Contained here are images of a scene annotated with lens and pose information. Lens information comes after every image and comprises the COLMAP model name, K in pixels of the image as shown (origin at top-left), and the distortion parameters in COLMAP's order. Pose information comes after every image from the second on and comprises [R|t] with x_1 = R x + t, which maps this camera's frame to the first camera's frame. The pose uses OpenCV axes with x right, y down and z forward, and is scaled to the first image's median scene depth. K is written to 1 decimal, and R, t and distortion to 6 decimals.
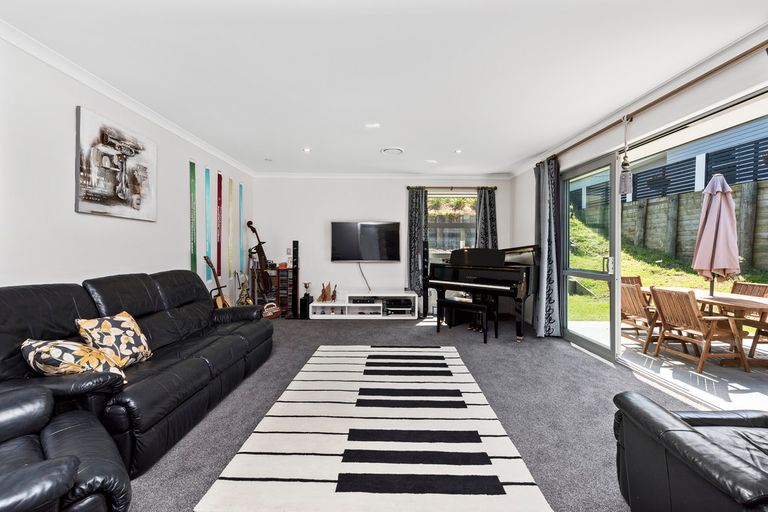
lens RADIAL K [[309.2, 0, 389.0], [0, 309.2, 252.0], [0, 0, 1]] dist [0.009160, -0.000686]
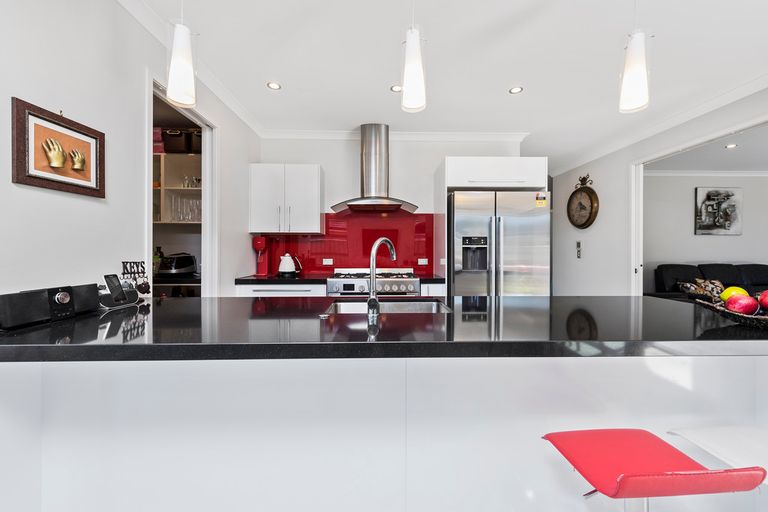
lens RADIAL K [[309.2, 0, 384.5], [0, 309.2, 251.0], [0, 0, 1]] dist [0.009160, -0.000686]
pose [[0.000089, -0.002632, -0.999997, 1.162640], [-0.000382, 0.999996, -0.002632, -0.004696], [1.000000, 0.000382, 0.000088, -1.157819]]
